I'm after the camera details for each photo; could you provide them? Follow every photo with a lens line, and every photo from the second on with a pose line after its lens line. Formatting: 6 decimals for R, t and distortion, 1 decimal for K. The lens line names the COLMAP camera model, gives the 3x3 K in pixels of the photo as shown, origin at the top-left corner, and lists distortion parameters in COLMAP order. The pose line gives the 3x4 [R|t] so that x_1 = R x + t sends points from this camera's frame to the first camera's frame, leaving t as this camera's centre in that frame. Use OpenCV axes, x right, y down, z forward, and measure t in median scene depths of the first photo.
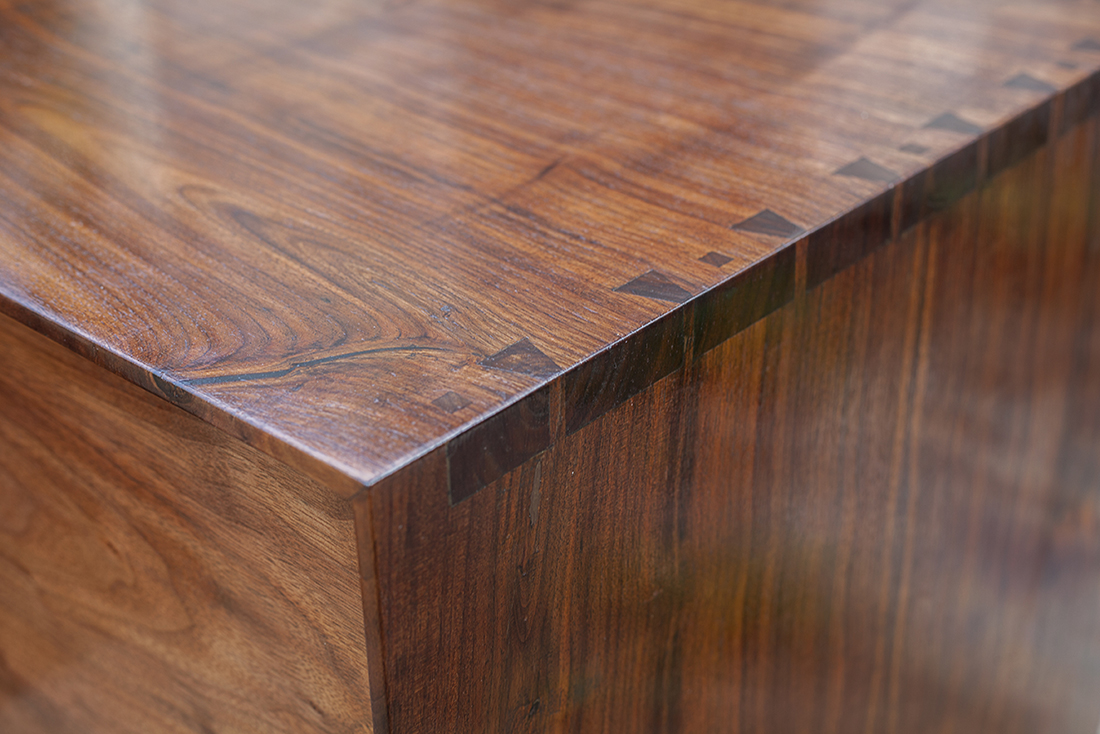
lens RADIAL K [[1691.5, 0, 549.2], [0, 1691.5, 367.4], [0, 0, 1]] dist [-0.126541, 0.000000]
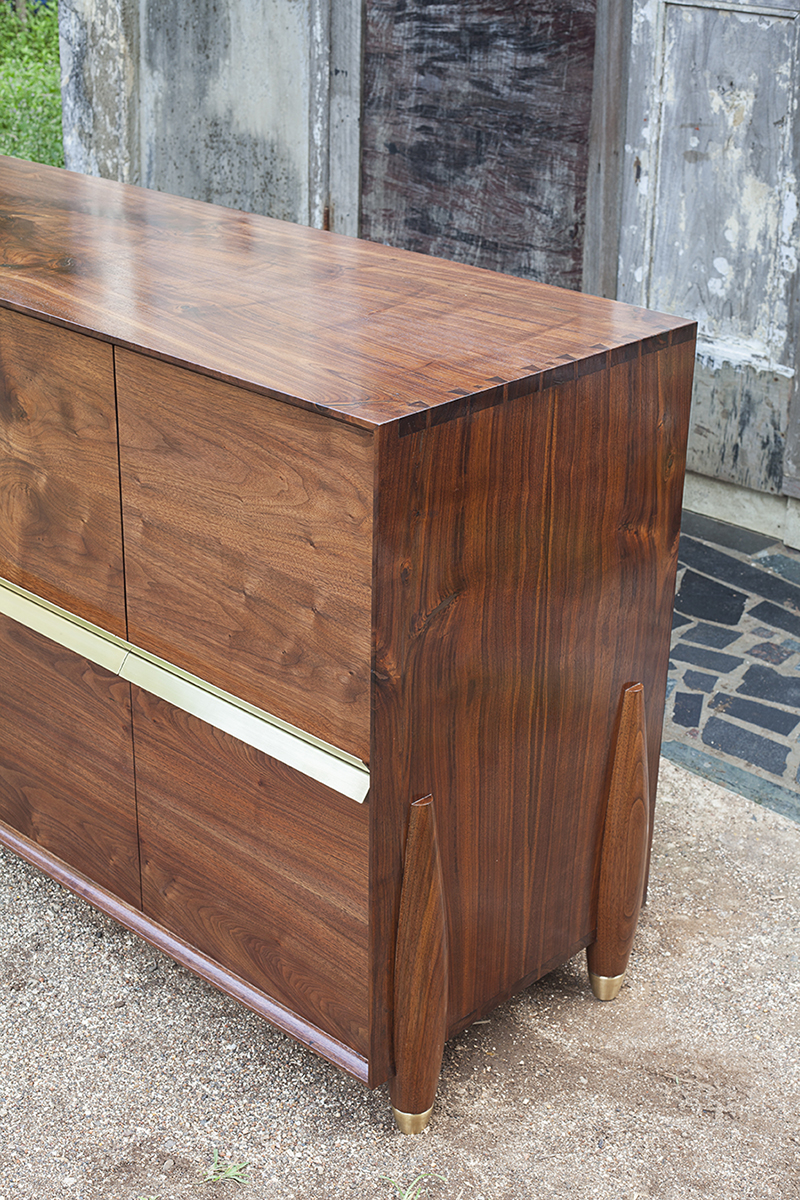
lens RADIAL K [[1845.3, 0, 399.9], [0, 1845.3, 599.5], [0, 0, 1]] dist [-0.126541, 0.000000]
pose [[0.998874, 0.045154, -0.014539, 0.015372], [-0.046248, 0.995164, -0.086660, 0.632893], [0.010555, 0.087234, 0.996132, -2.419584]]
